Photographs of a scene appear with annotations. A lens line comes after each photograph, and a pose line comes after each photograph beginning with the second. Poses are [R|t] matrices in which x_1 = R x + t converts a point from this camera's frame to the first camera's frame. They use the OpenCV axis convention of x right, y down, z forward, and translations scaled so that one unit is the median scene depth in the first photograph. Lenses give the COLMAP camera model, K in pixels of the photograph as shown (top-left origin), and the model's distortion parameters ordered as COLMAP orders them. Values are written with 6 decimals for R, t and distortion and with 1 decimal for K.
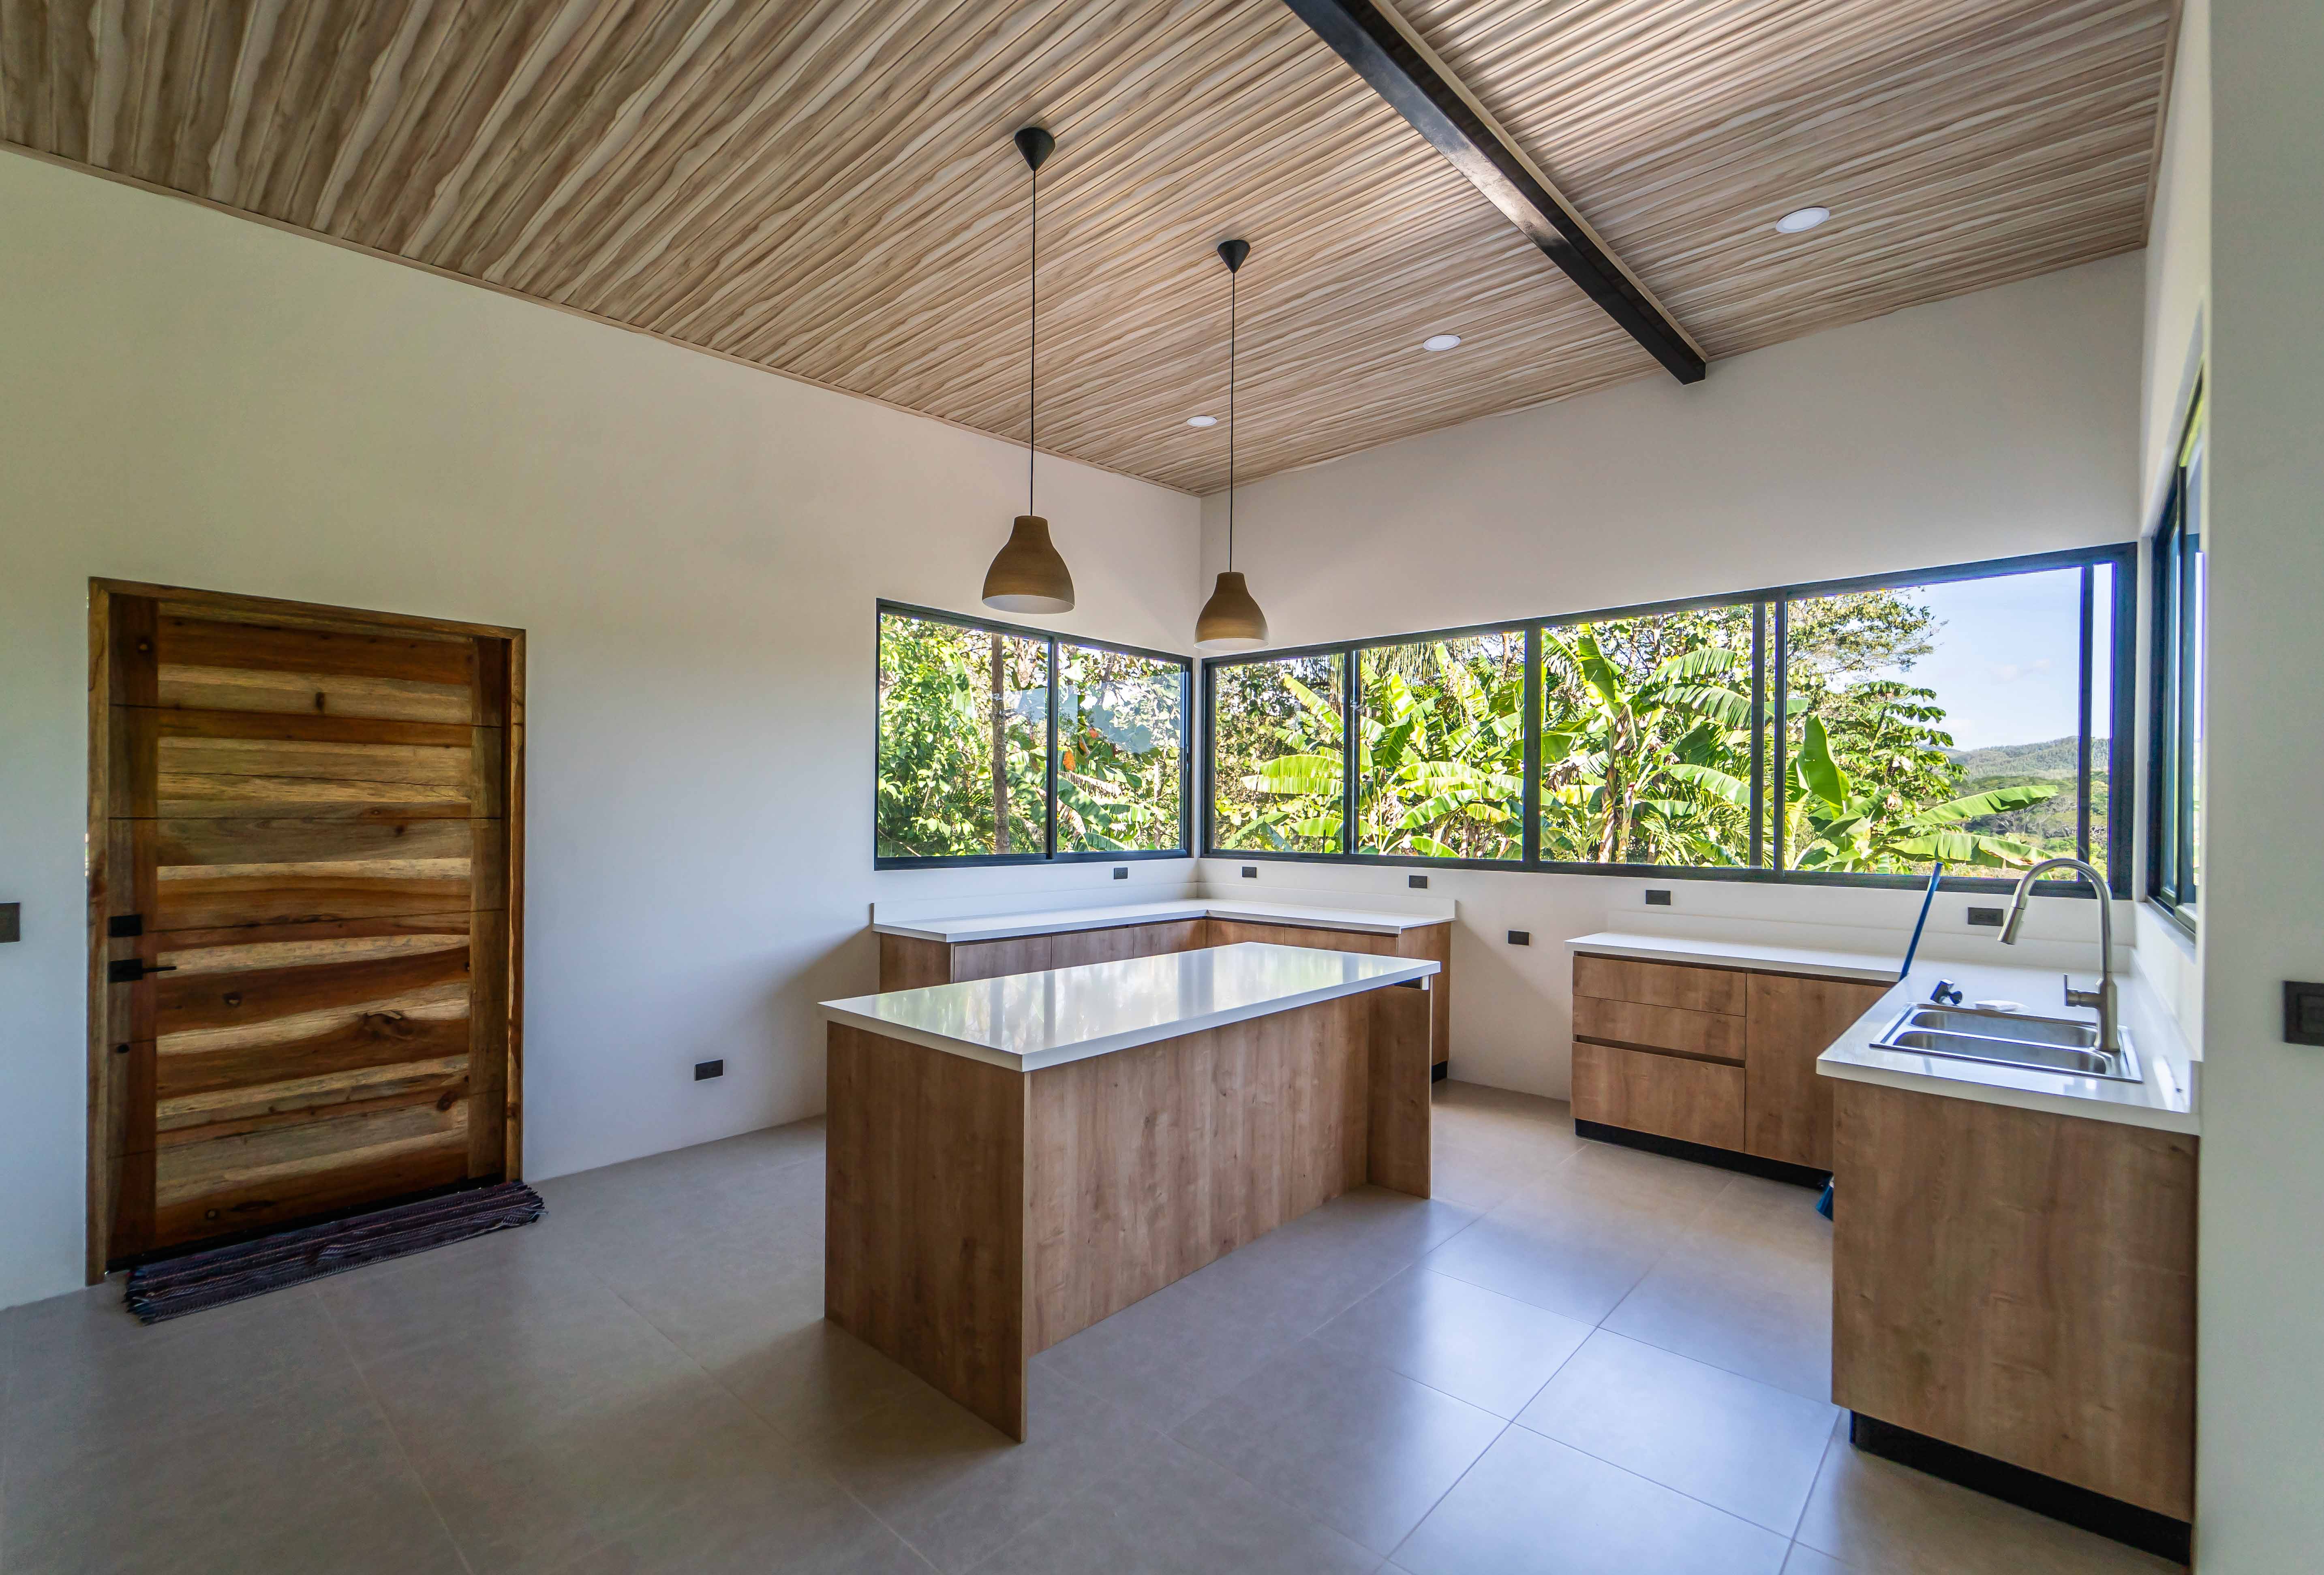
lens RADIAL K [[1002.2, 0, 1168.7], [0, 1002.2, 819.0], [0, 0, 1]] dist [0.002311, 0.000117]
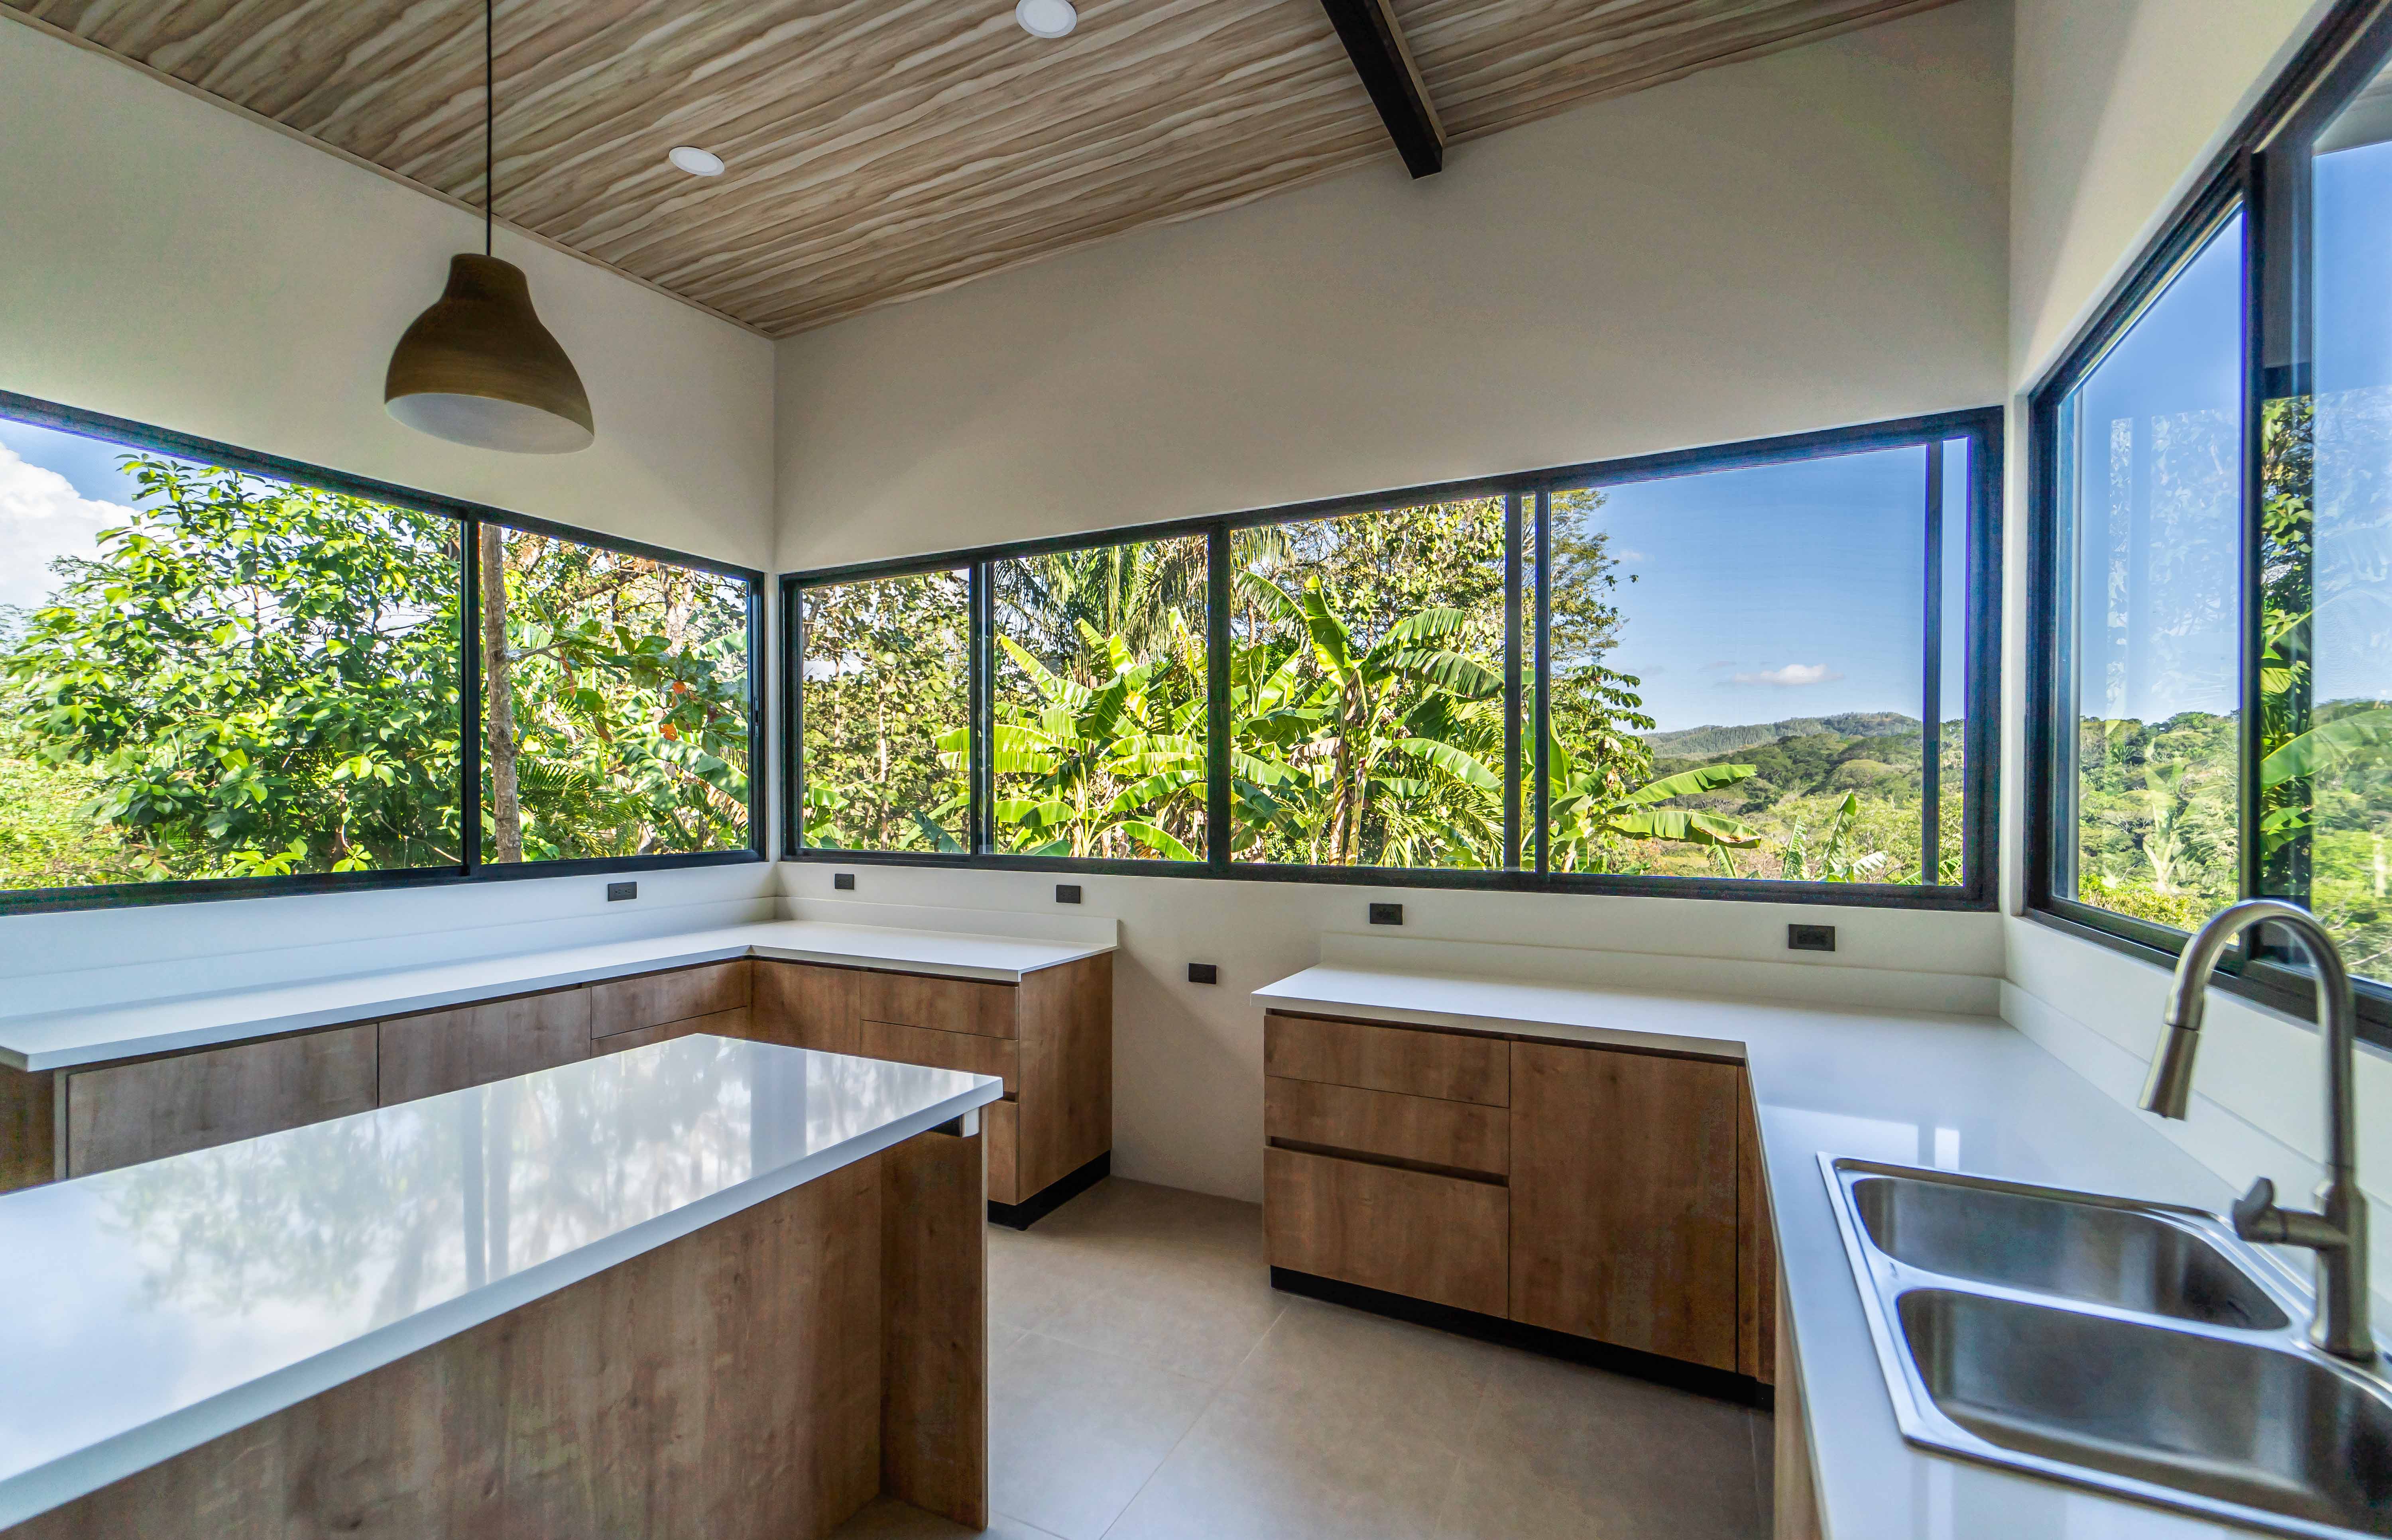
lens RADIAL K [[932.8, 0, 1195.2], [0, 932.8, 804.2], [0, 0, 1]] dist [0.002651, 0.000156]
pose [[0.970494, -0.009985, 0.240920, 0.190745], [0.008768, 0.999943, 0.006126, -0.003231], [-0.240967, -0.003833, 0.970526, 0.376625]]
